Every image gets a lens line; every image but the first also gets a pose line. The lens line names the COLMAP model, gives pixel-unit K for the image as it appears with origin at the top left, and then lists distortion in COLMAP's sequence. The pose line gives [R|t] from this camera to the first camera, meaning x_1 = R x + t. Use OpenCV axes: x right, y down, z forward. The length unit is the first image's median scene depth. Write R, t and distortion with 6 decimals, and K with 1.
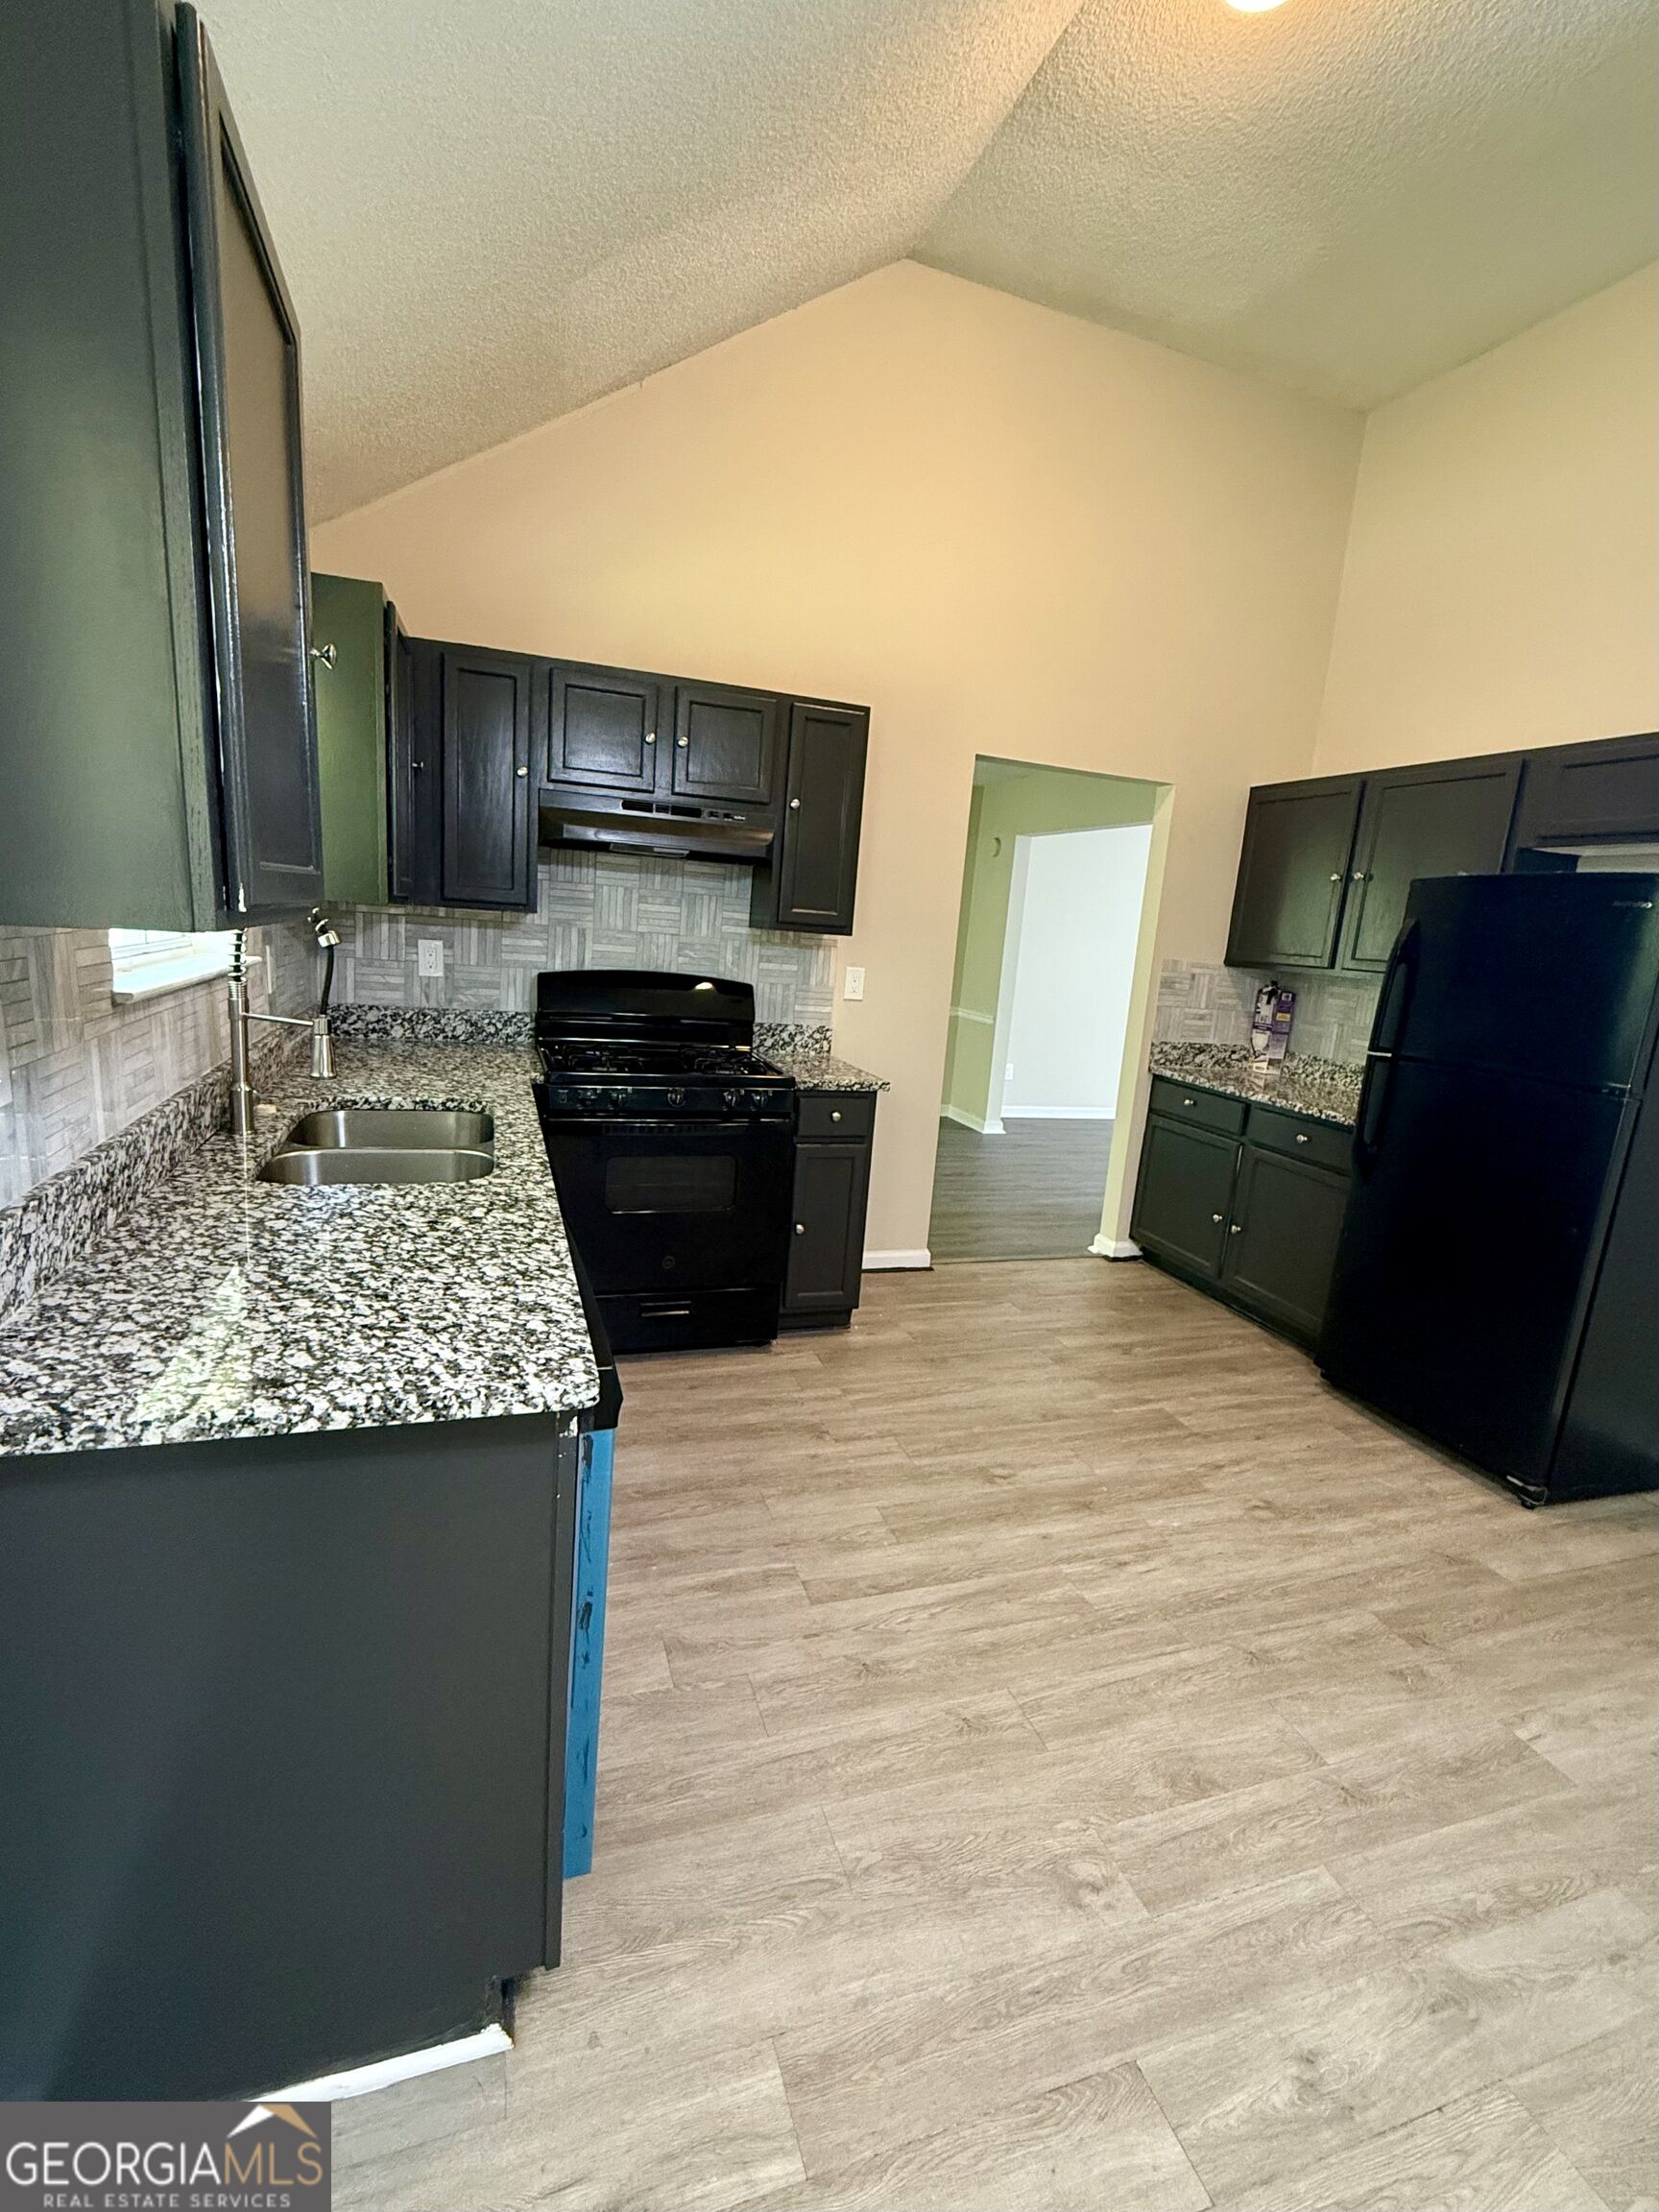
lens RADIAL K [[995.7, 0, 829.5], [0, 995.7, 1106.0], [0, 0, 1]] dist [0.001493, -0.000480]
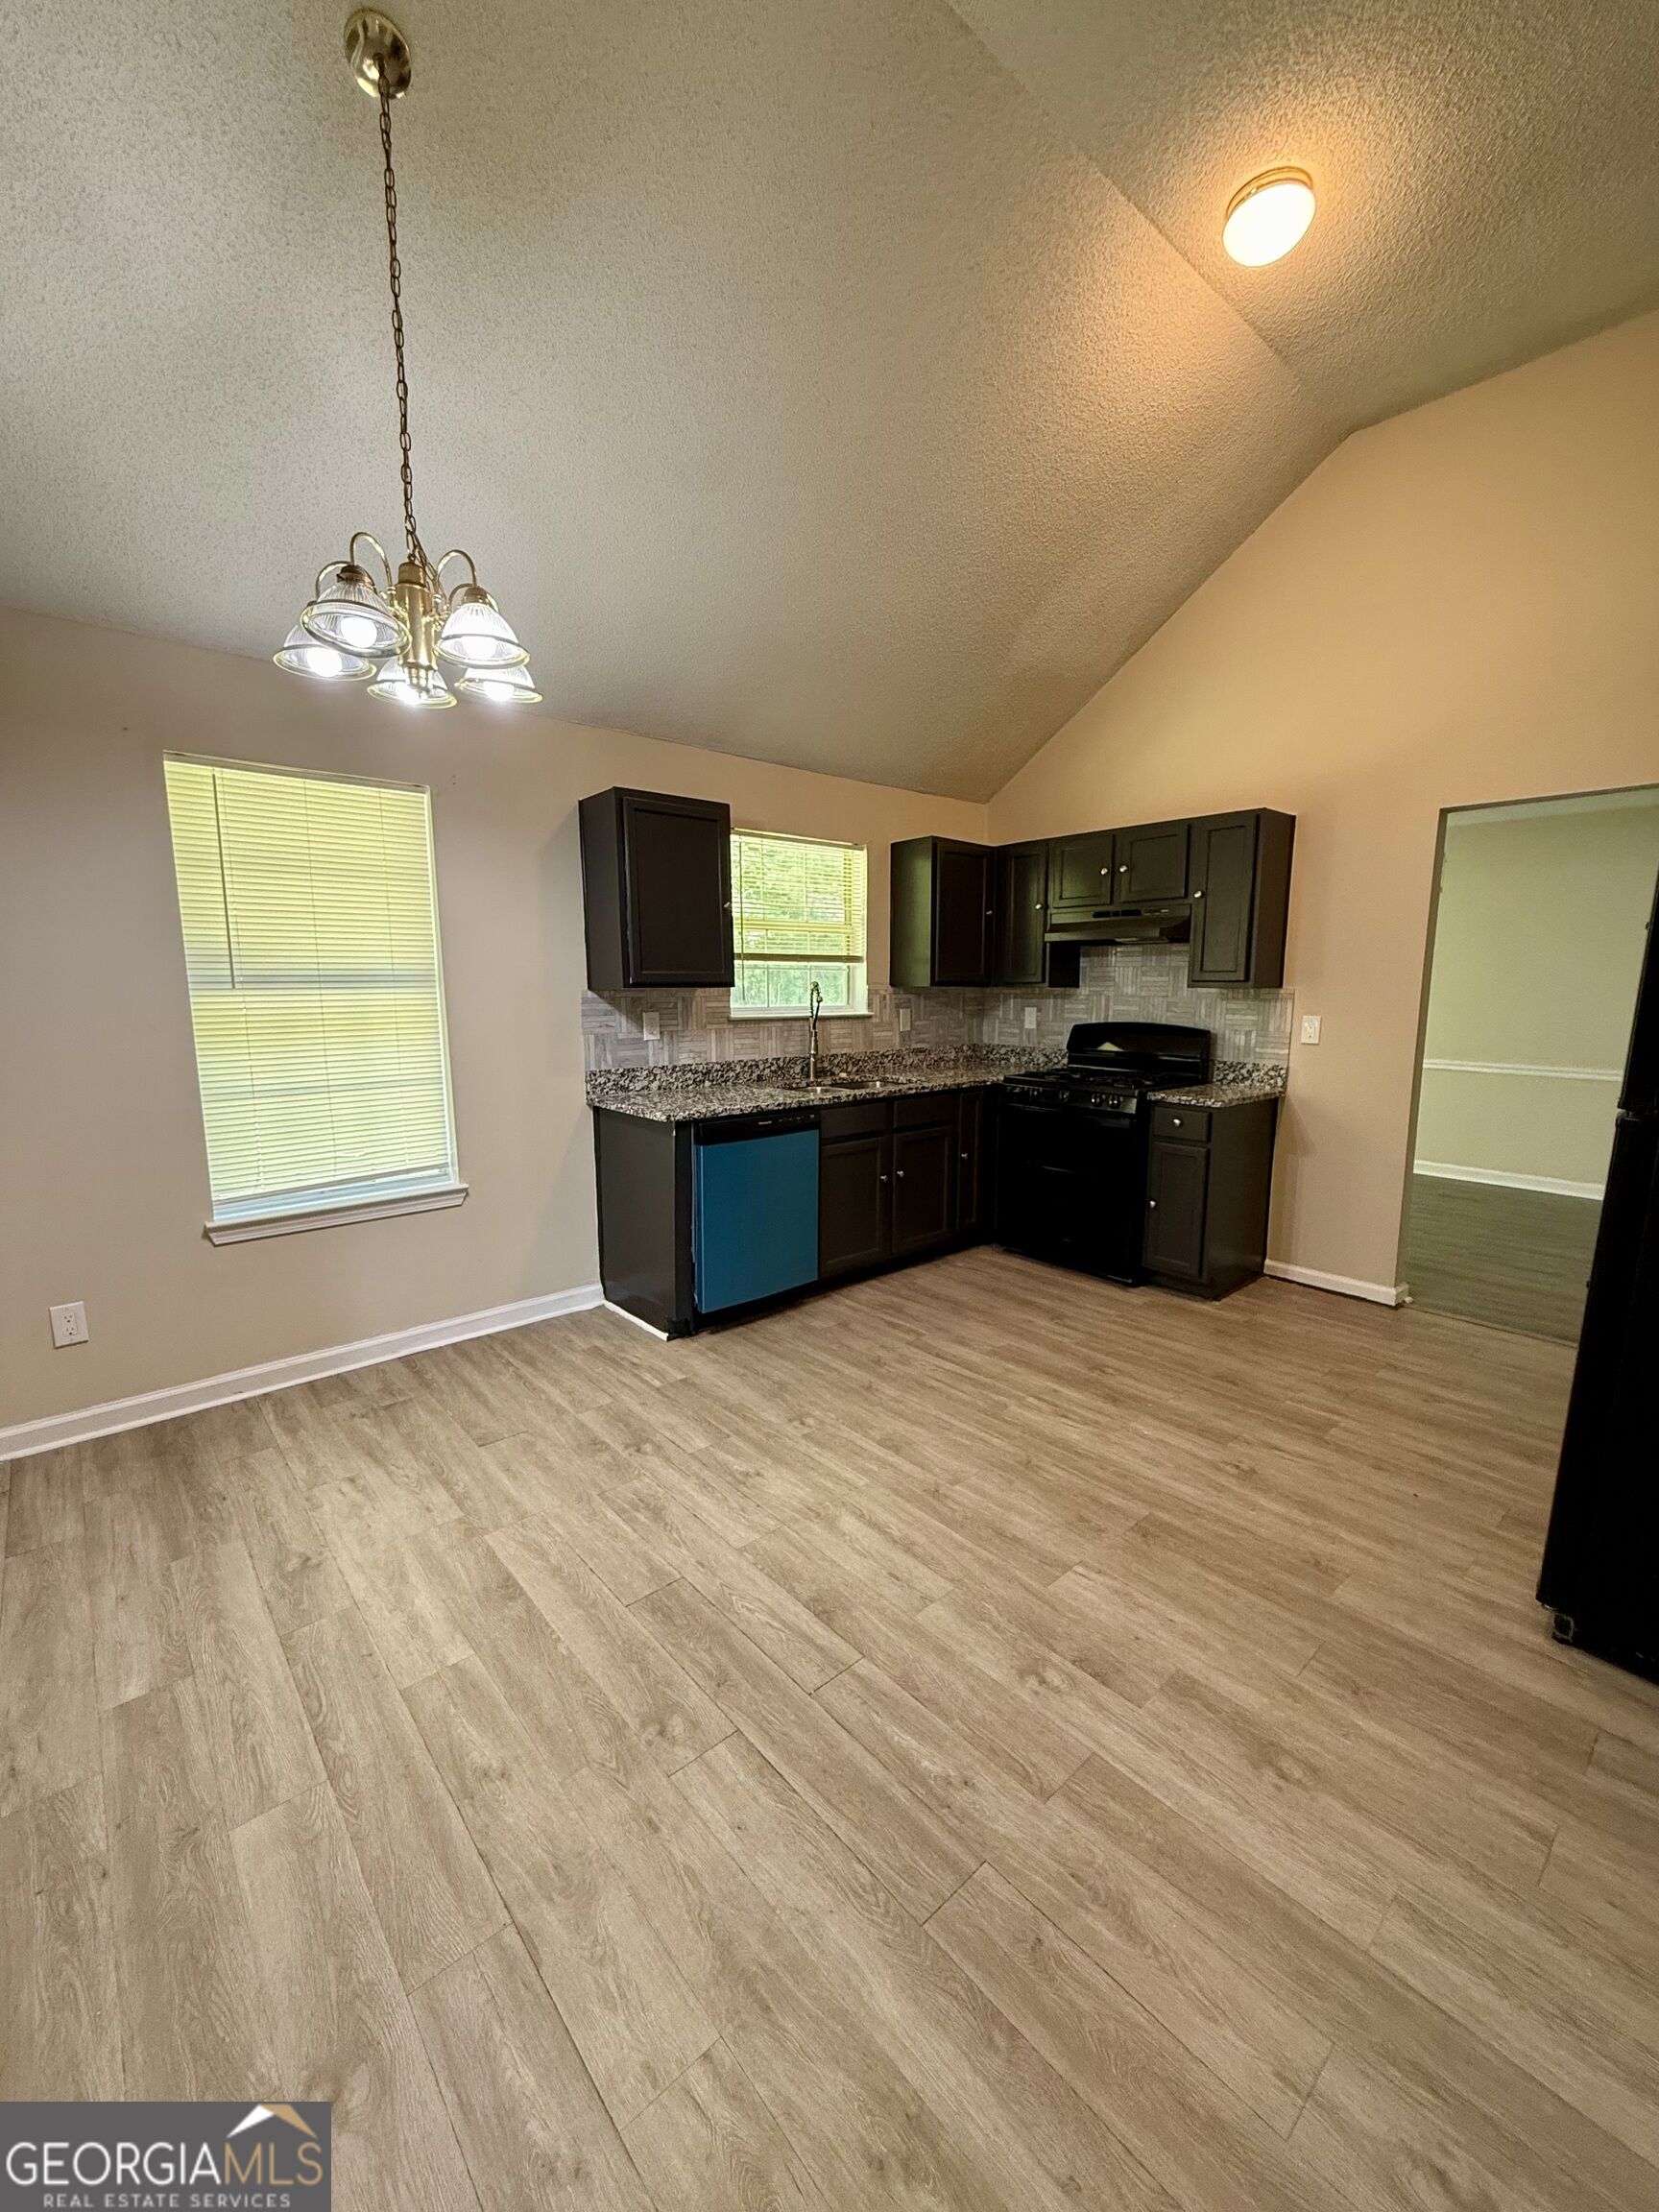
lens RADIAL K [[887.3, 0, 821.9], [0, 887.3, 1103.7], [0, 0, 1]] dist [0.002480, -0.004205]
pose [[0.372308, 0.051998, -0.926651, 1.052926], [-0.144926, 0.989439, -0.002707, 0.064574], [0.916724, 0.135304, 0.375912, 0.132626]]
